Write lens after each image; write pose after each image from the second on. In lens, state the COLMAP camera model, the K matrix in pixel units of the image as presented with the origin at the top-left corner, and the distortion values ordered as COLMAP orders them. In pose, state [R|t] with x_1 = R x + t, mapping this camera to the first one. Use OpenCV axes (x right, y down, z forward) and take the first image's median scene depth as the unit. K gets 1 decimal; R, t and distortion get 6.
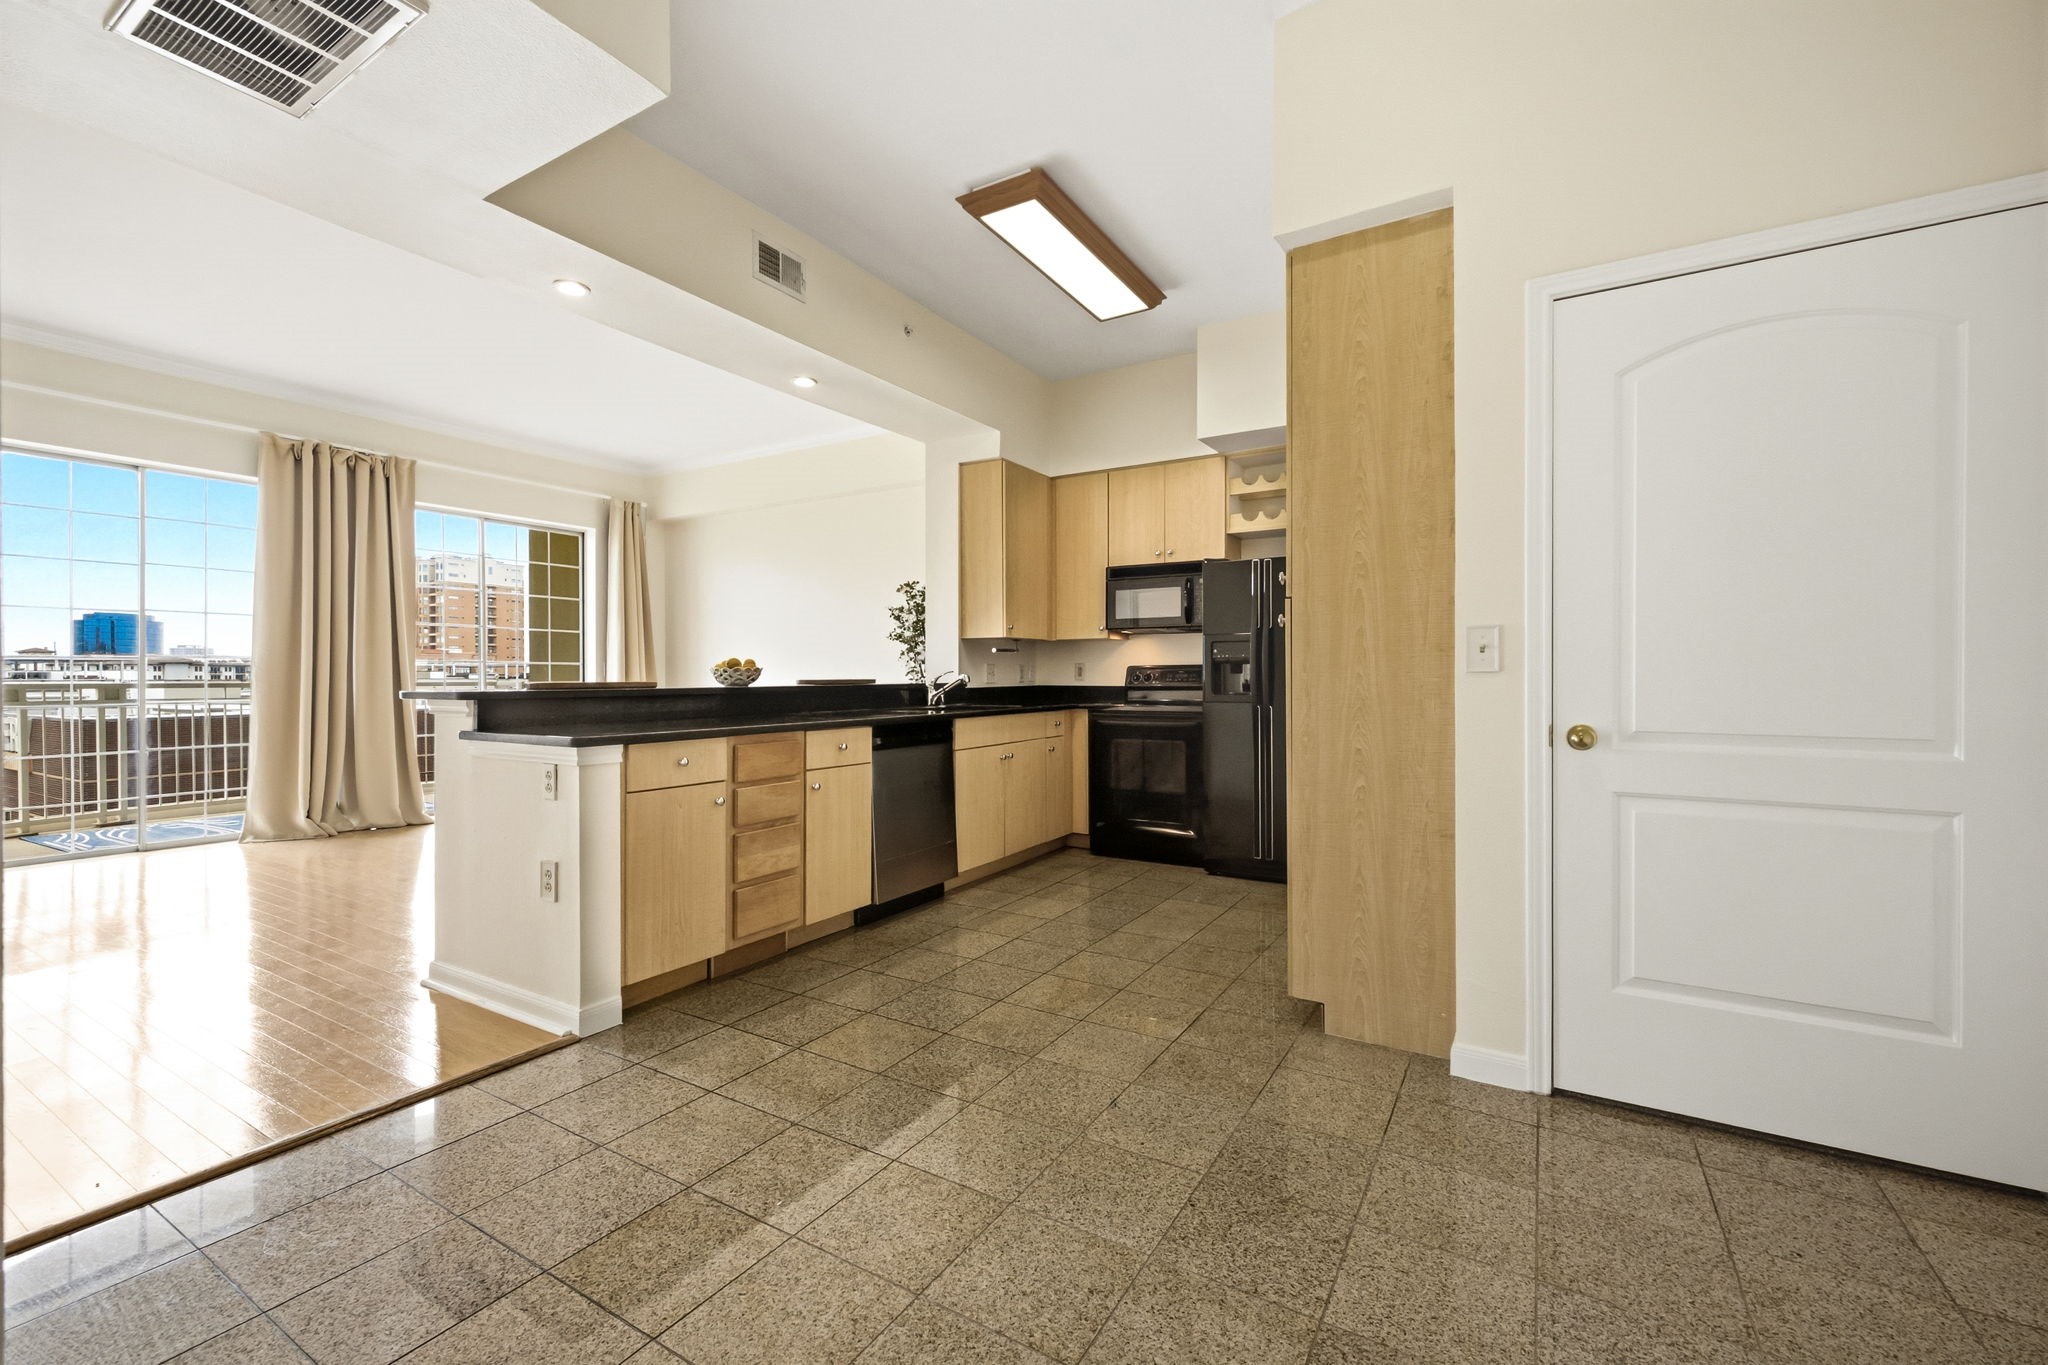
lens RADIAL K [[951.2, 0, 1107.3], [0, 951.2, 662.4], [0, 0, 1]] dist [0.003570, -0.000450]
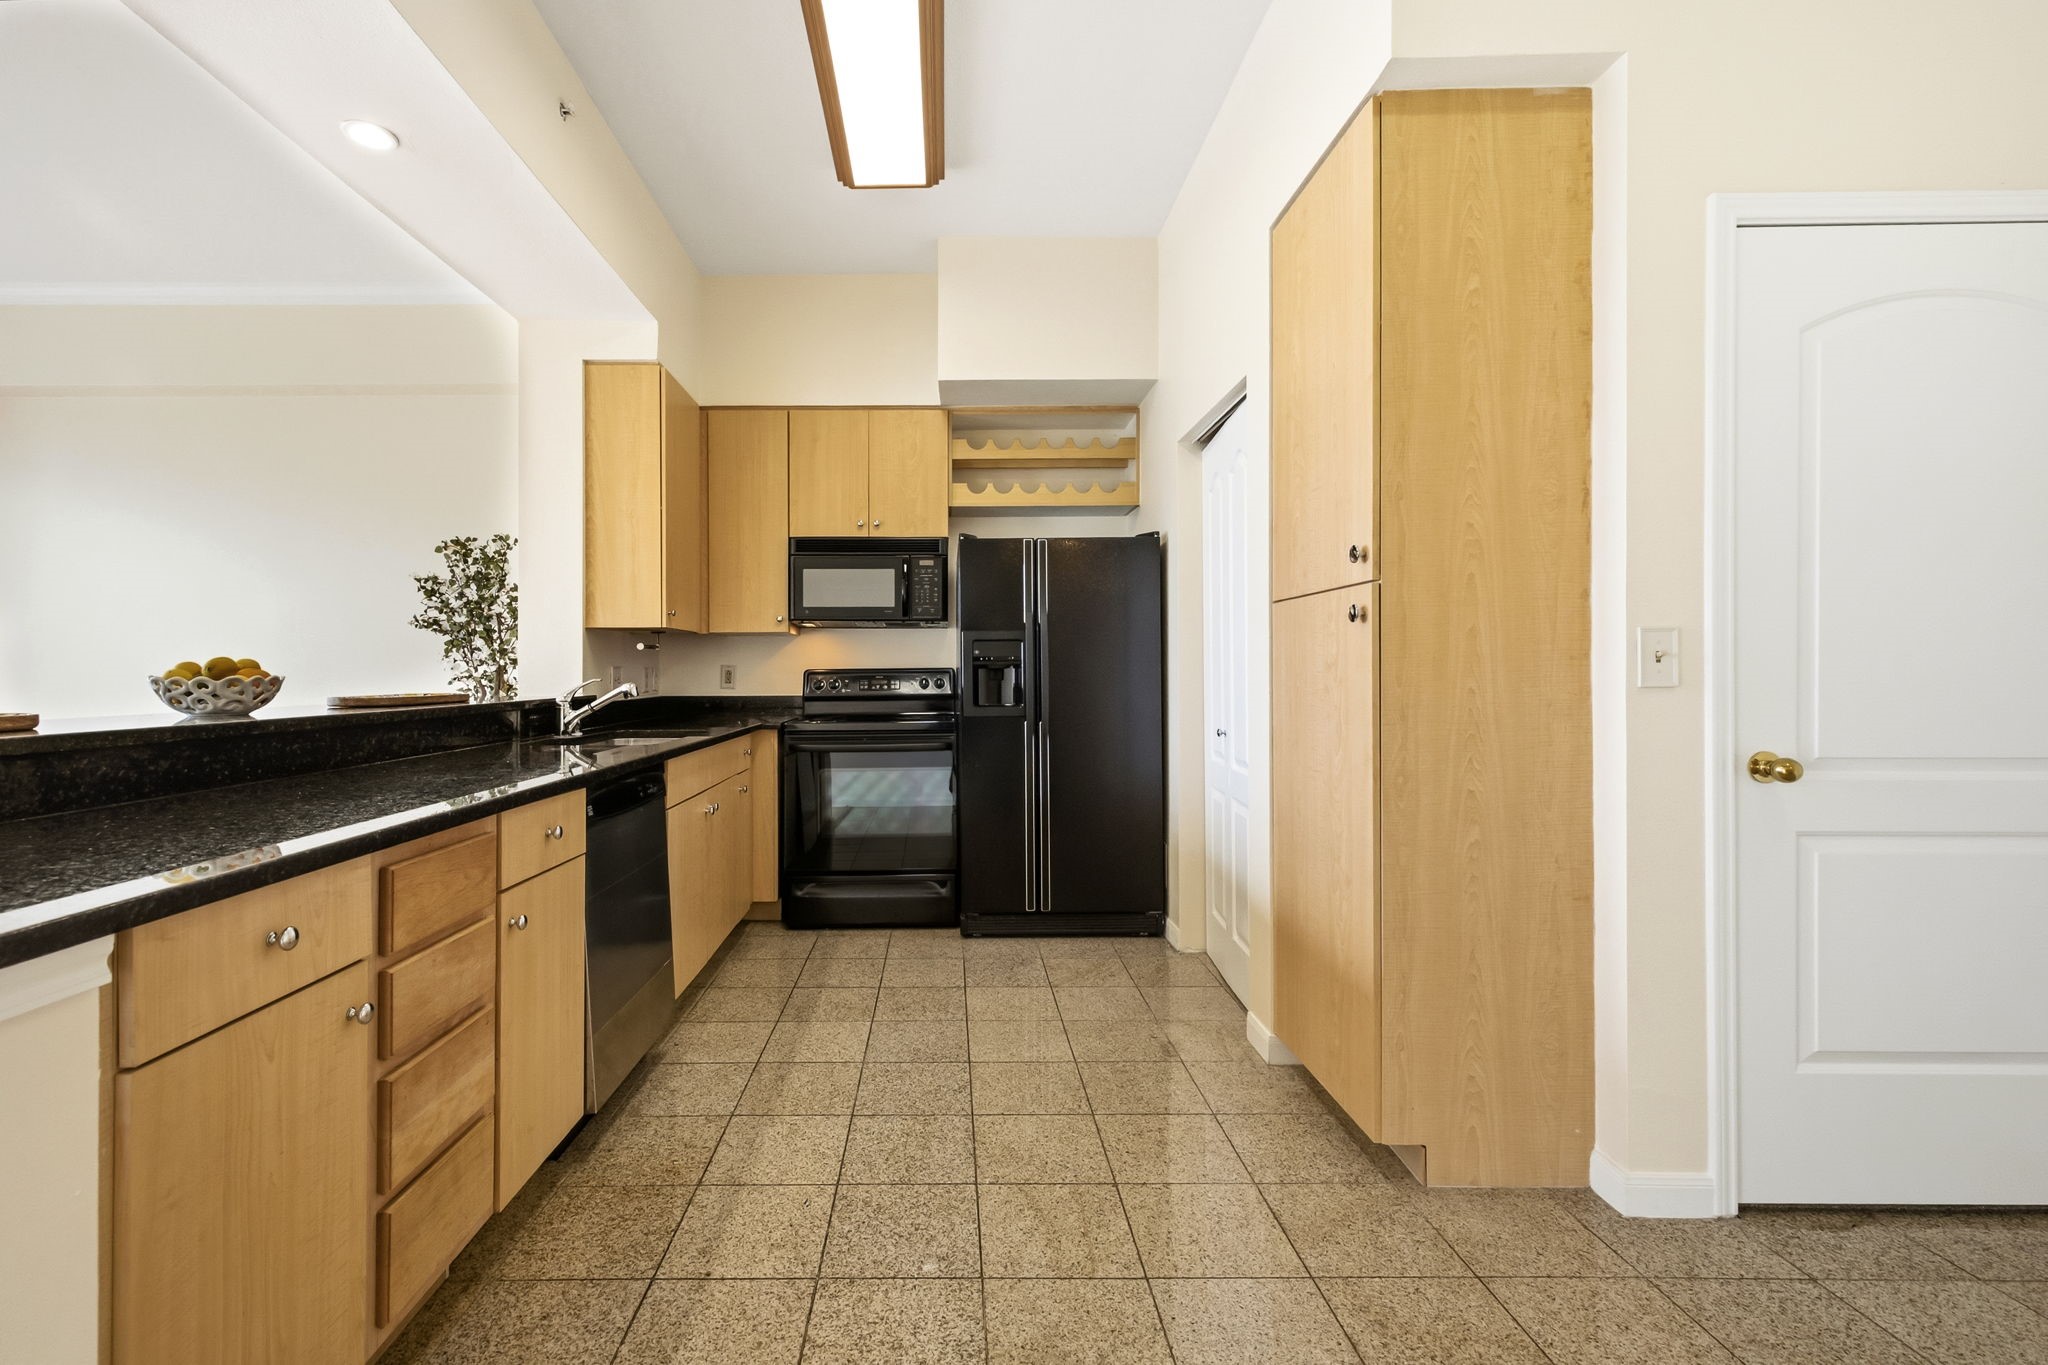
lens RADIAL K [[951.2, 0, 1107.3], [0, 951.2, 662.4], [0, 0, 1]] dist [0.003570, -0.000450]
pose [[0.863065, 0.006010, 0.505058, -0.251811], [-0.006194, 0.999980, -0.001315, -0.004056], [-0.505055, -0.001994, 0.863085, 0.361969]]
